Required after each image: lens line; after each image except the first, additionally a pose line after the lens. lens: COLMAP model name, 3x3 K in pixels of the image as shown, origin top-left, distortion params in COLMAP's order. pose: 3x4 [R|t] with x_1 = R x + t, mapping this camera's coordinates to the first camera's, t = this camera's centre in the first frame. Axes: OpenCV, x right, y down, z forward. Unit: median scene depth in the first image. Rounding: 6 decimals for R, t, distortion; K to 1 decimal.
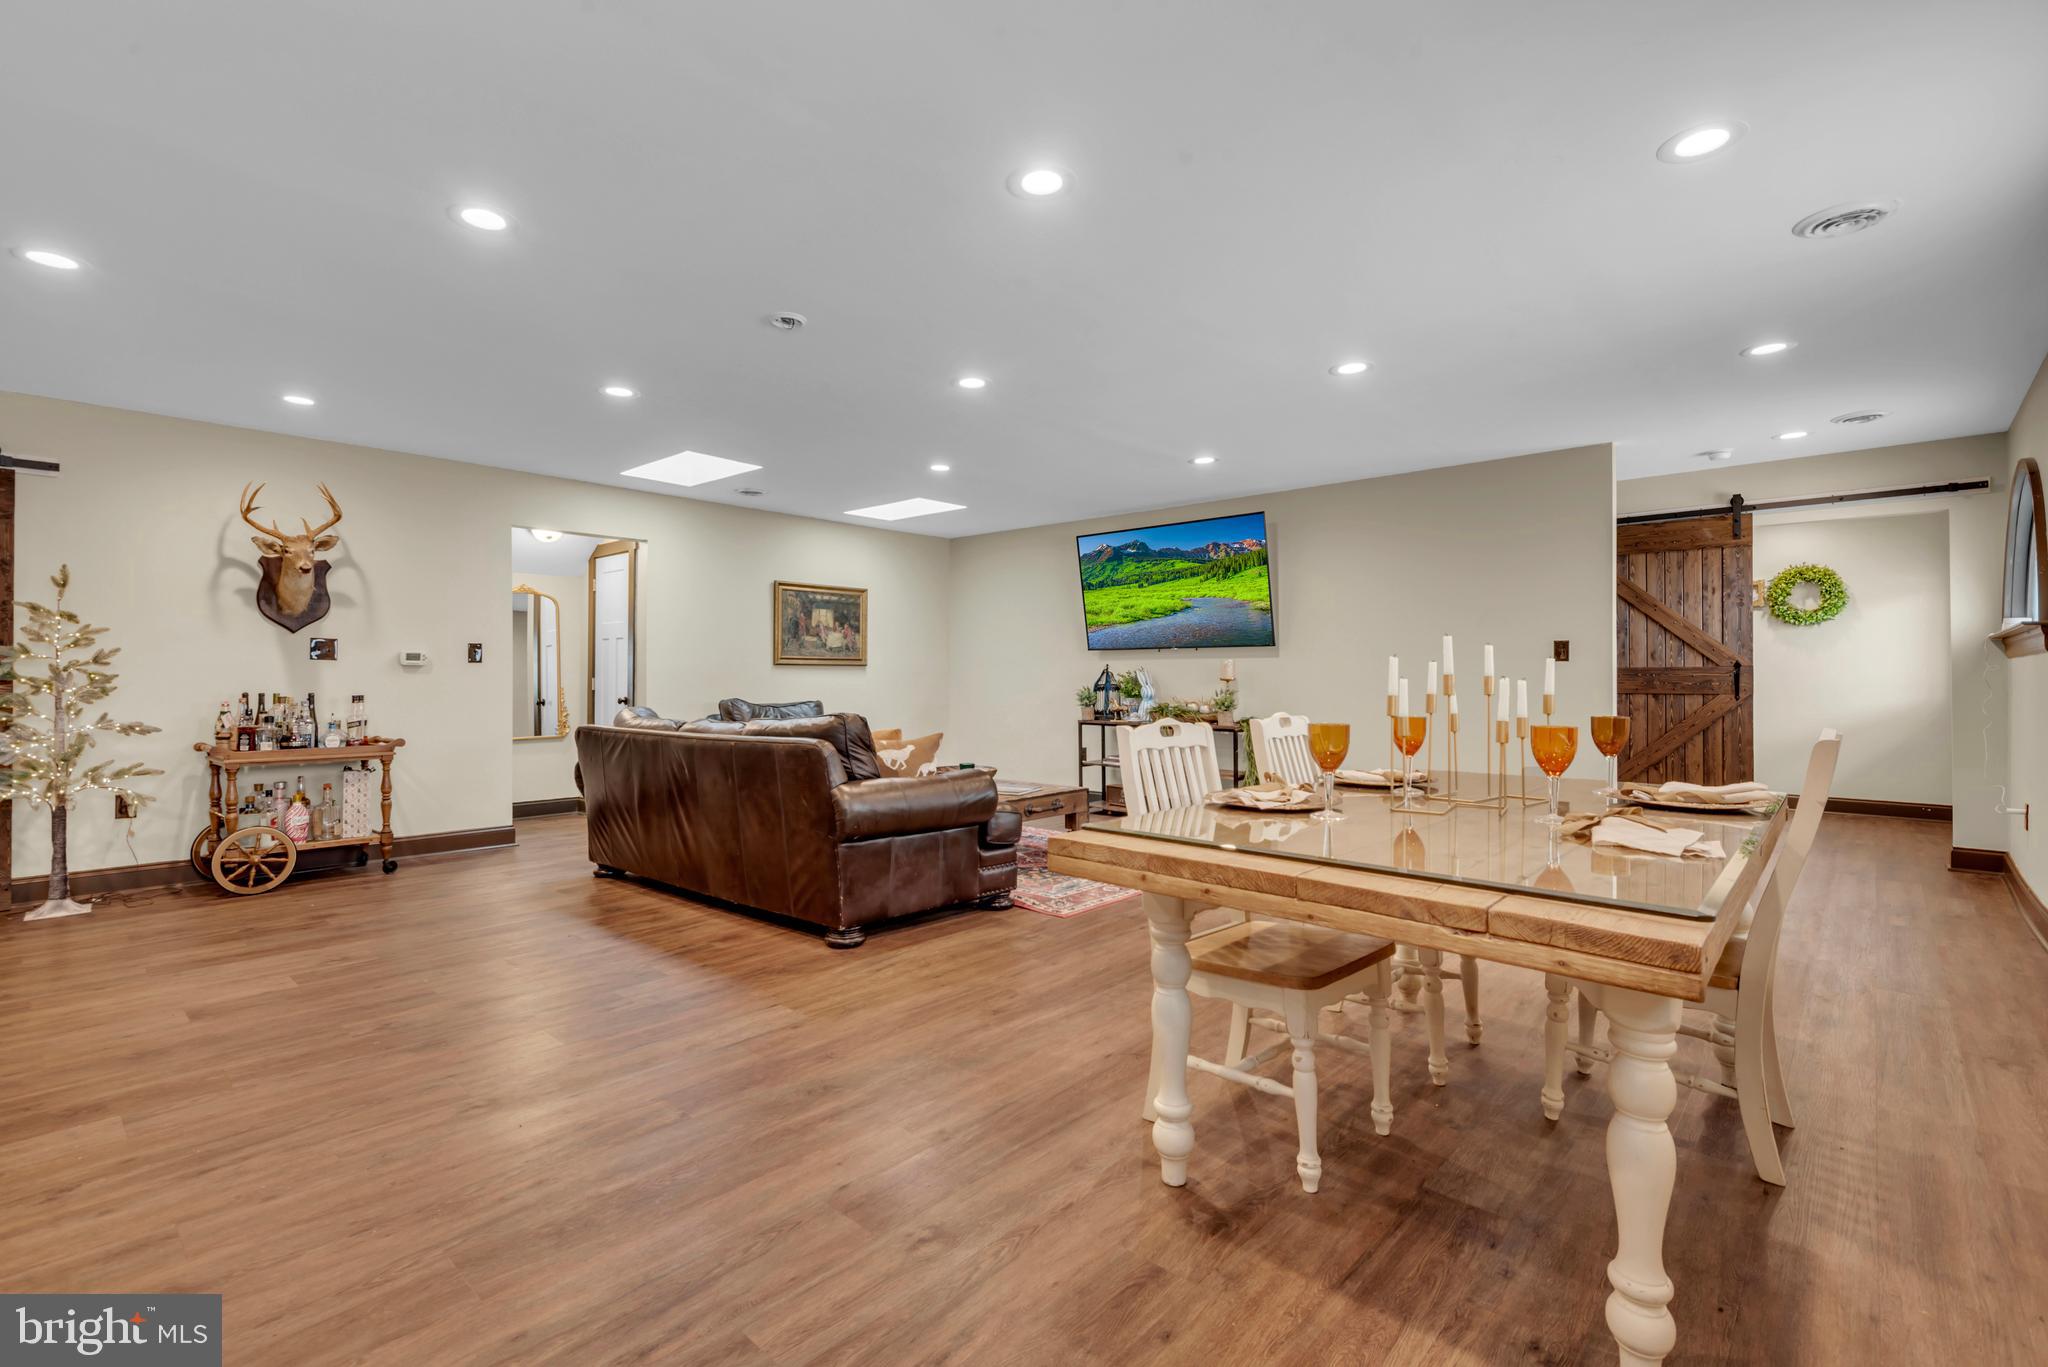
lens RADIAL K [[915.9, 0, 1019.3], [0, 915.9, 670.4], [0, 0, 1]] dist [0.031558, -0.015075]
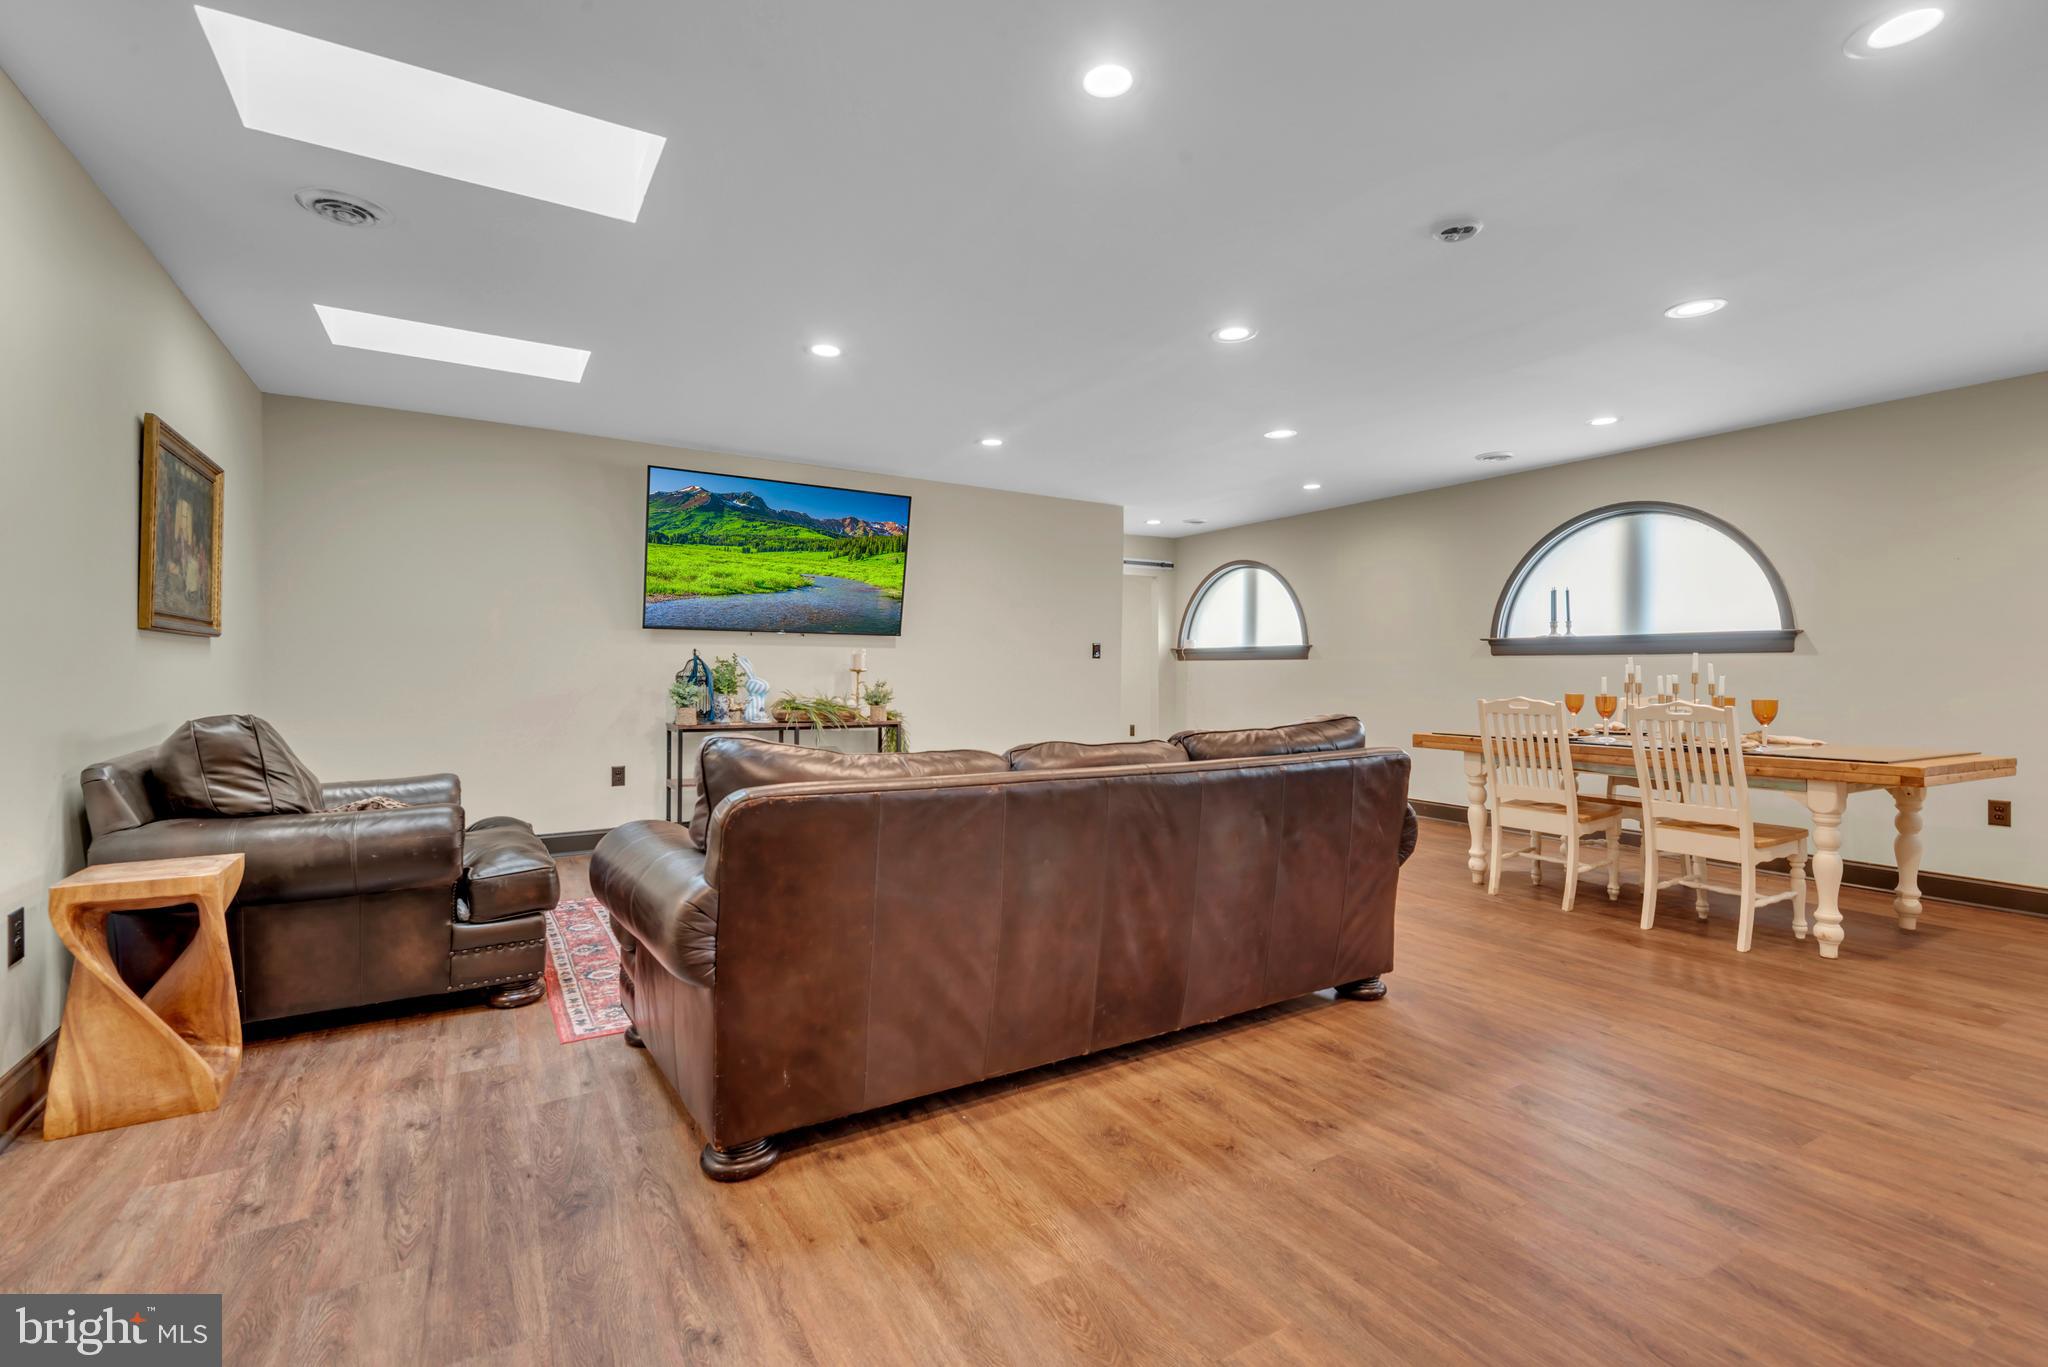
lens RADIAL K [[915.9, 0, 1019.3], [0, 915.9, 670.4], [0, 0, 1]] dist [0.031558, -0.015075]
pose [[0.285215, 0.005878, 0.958446, -0.575571], [-0.020139, 0.999797, -0.000138, 0.006275], [-0.958252, -0.019263, 0.285276, 0.567169]]
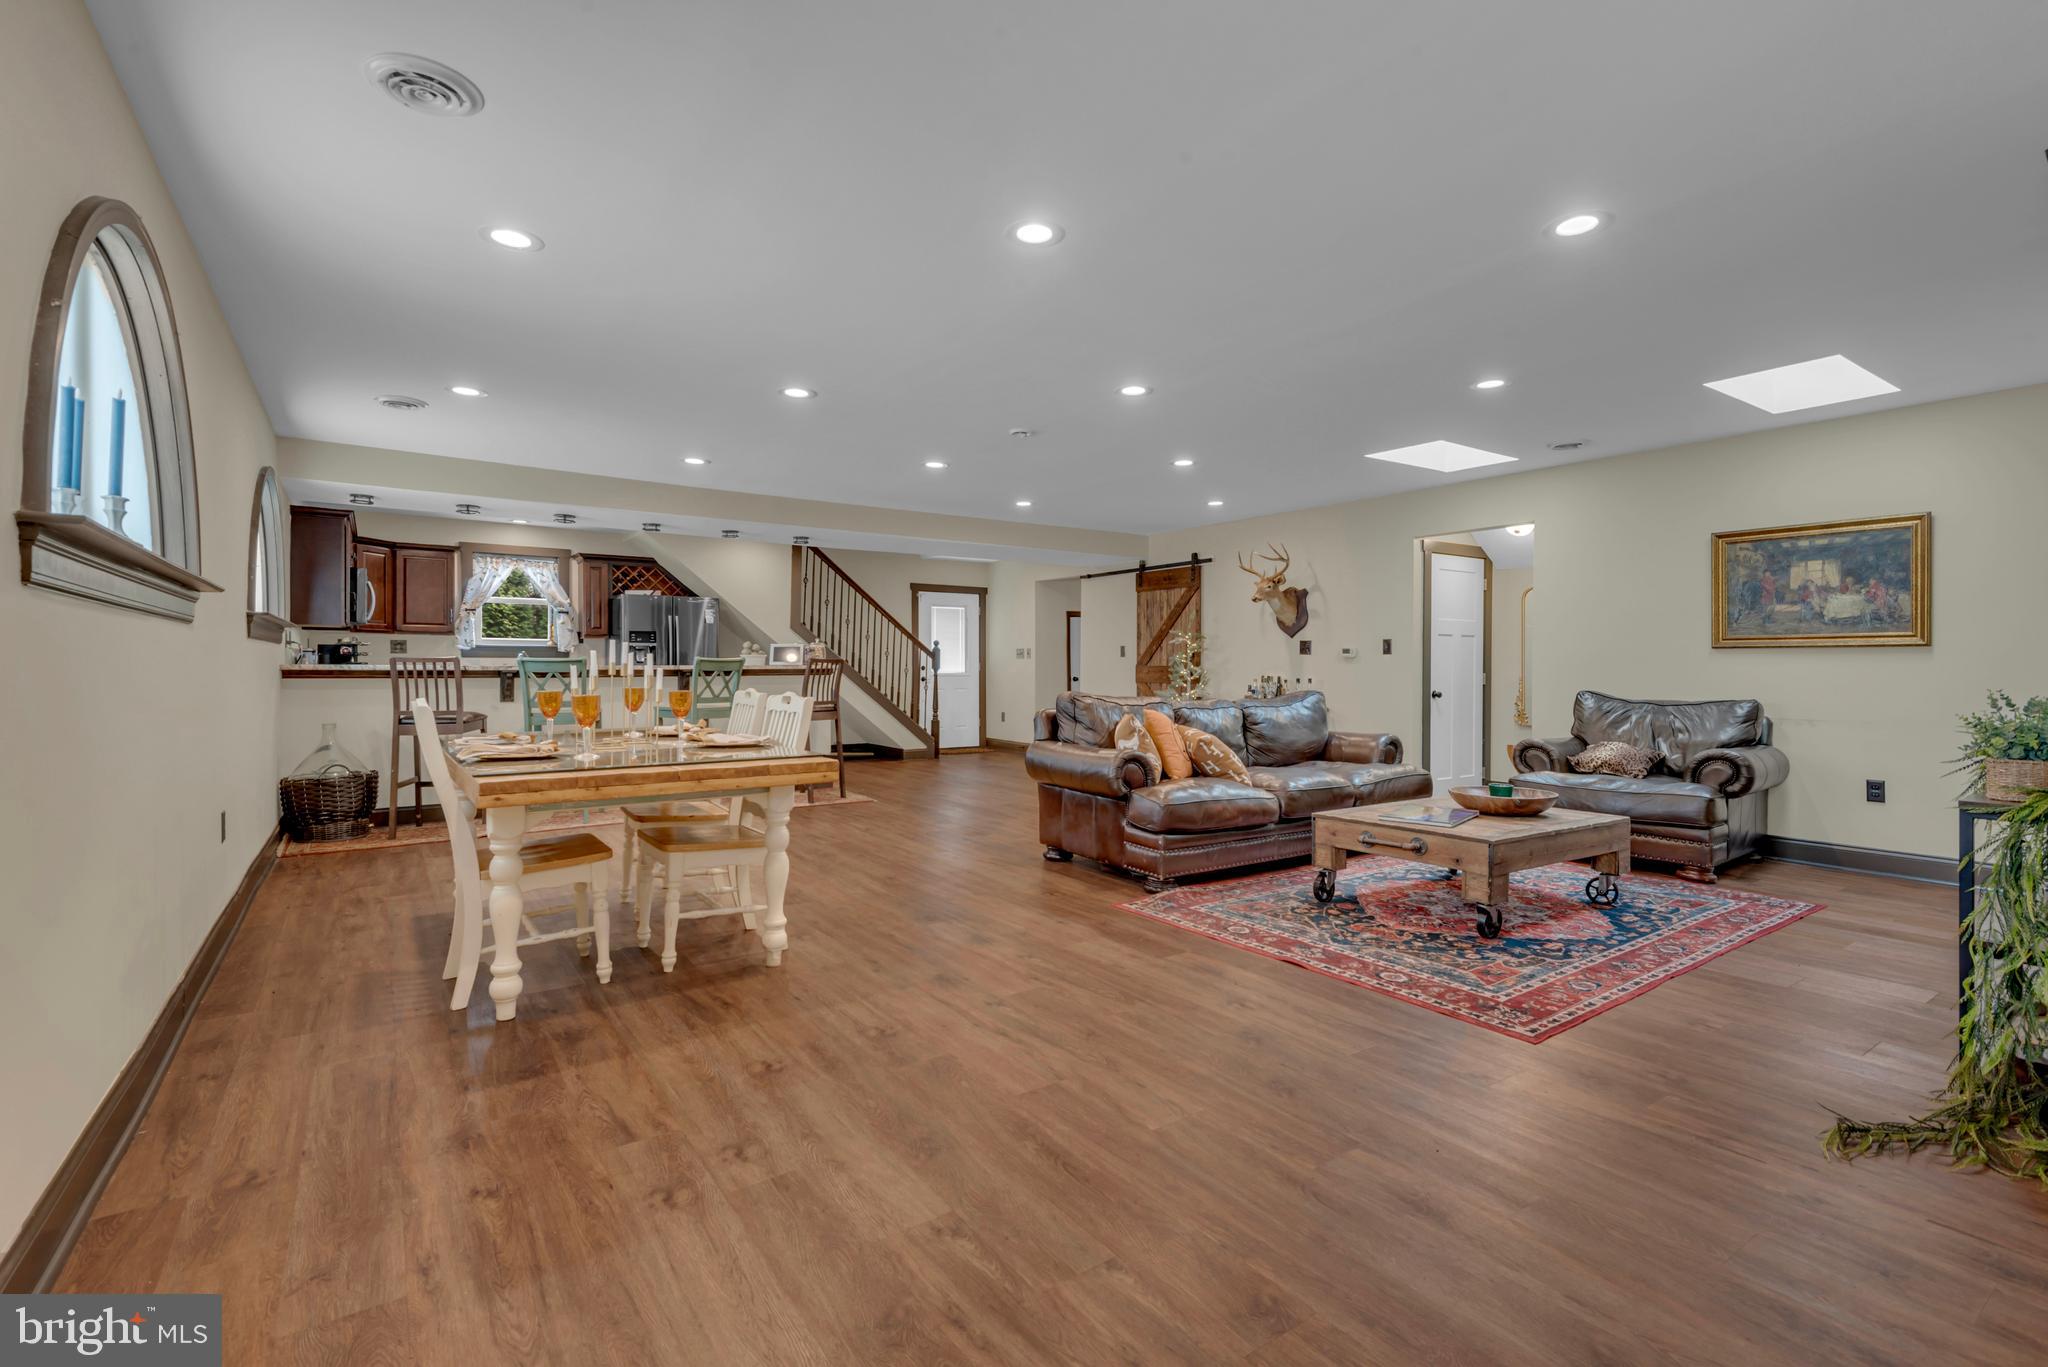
lens RADIAL K [[915.9, 0, 1019.3], [0, 915.9, 670.4], [0, 0, 1]] dist [0.031558, -0.015075]
pose [[-0.220231, 0.002957, -0.975443, 0.620514], [0.008134, 0.999966, 0.001195, 0.006392], [0.975414, -0.007671, -0.220248, 0.666082]]
